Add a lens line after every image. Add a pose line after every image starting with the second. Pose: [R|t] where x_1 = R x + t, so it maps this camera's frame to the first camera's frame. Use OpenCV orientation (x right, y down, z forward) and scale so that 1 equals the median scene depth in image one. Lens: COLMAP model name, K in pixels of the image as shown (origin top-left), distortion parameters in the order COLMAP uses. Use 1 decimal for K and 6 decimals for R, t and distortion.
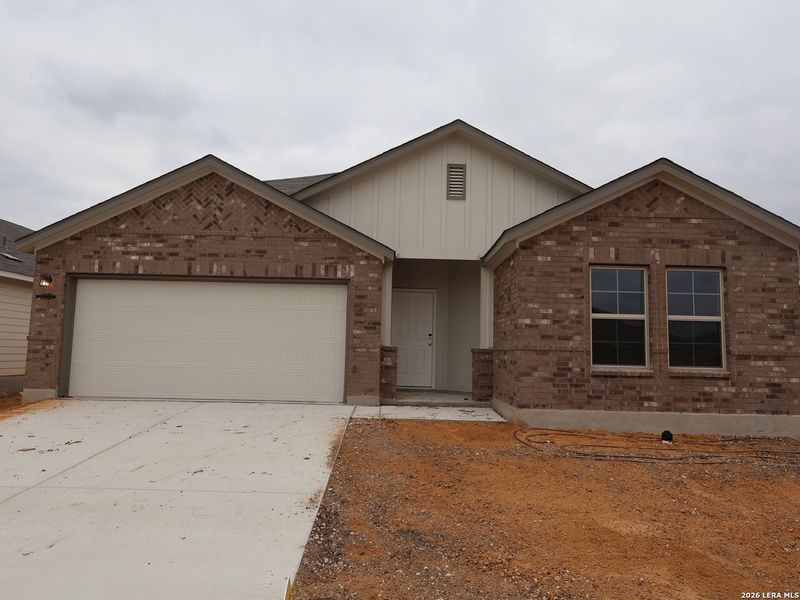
lens RADIAL K [[550.1, 0, 400.0], [0, 550.1, 300.0], [0, 0, 1]] dist [0.001165, 0.001582]
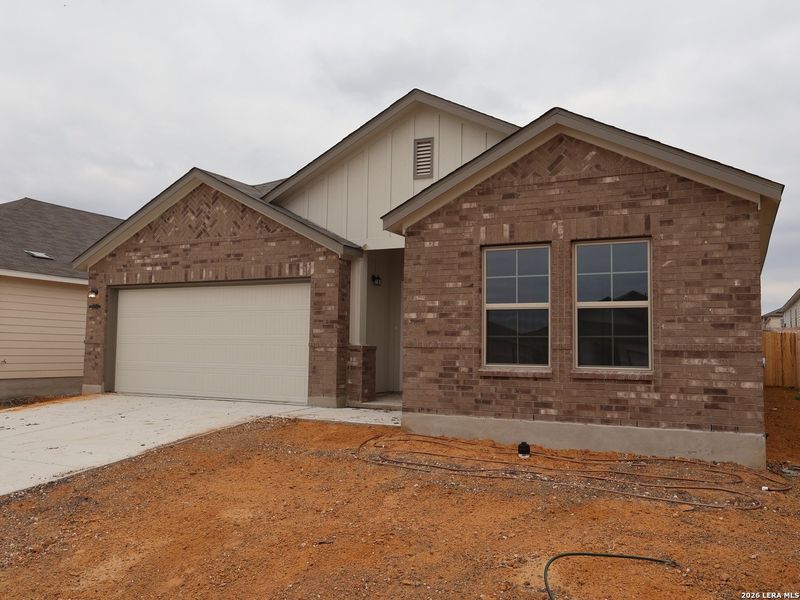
lens RADIAL K [[680.7, 0, 400.0], [0, 680.7, 300.0], [0, 0, 1]] dist [0.001460, -0.000264]
pose [[0.889461, -0.043467, -0.454938, 0.707694], [0.051236, 0.998675, 0.004755, 0.006814], [0.454129, -0.027538, 0.890510, 0.001697]]
